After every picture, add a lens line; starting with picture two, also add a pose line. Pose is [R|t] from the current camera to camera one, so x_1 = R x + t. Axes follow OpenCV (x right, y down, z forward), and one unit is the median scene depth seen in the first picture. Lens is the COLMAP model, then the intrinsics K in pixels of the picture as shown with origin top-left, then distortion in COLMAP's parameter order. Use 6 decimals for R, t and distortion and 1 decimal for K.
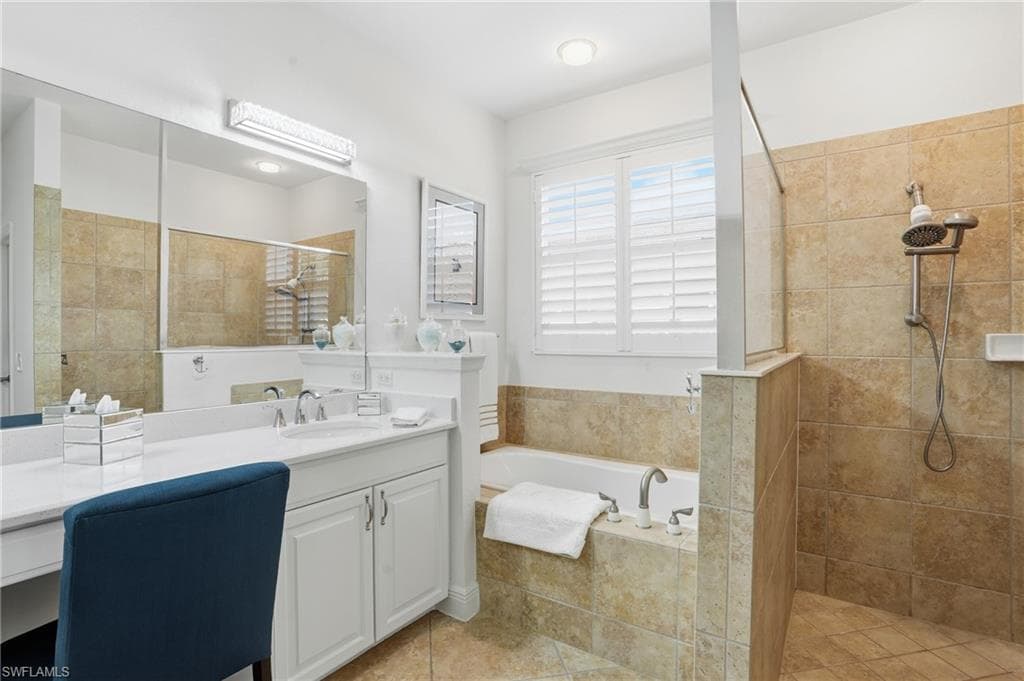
lens RADIAL K [[484.9, 0, 516.9], [0, 484.9, 336.2], [0, 0, 1]] dist [-0.028474, 0.000120]
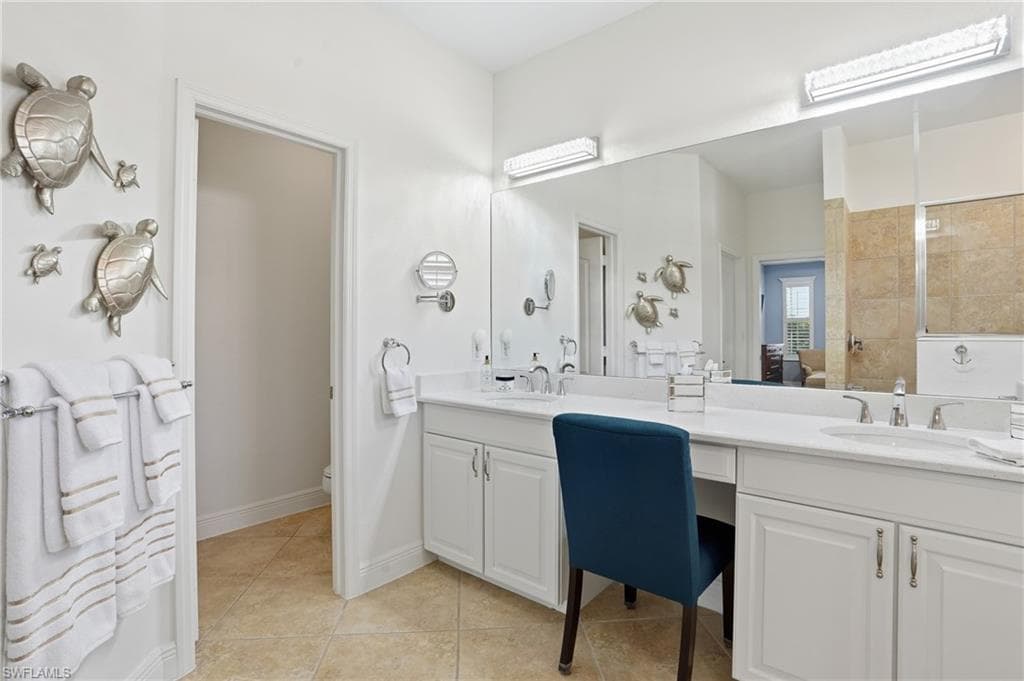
lens RADIAL K [[484.9, 0, 516.9], [0, 484.9, 336.2], [0, 0, 1]] dist [-0.028474, 0.000120]
pose [[-0.101964, 0.005709, -0.994772, 0.284120], [0.005626, 0.999971, 0.005162, 0.018474], [0.994772, -0.005070, -0.101993, 0.325901]]
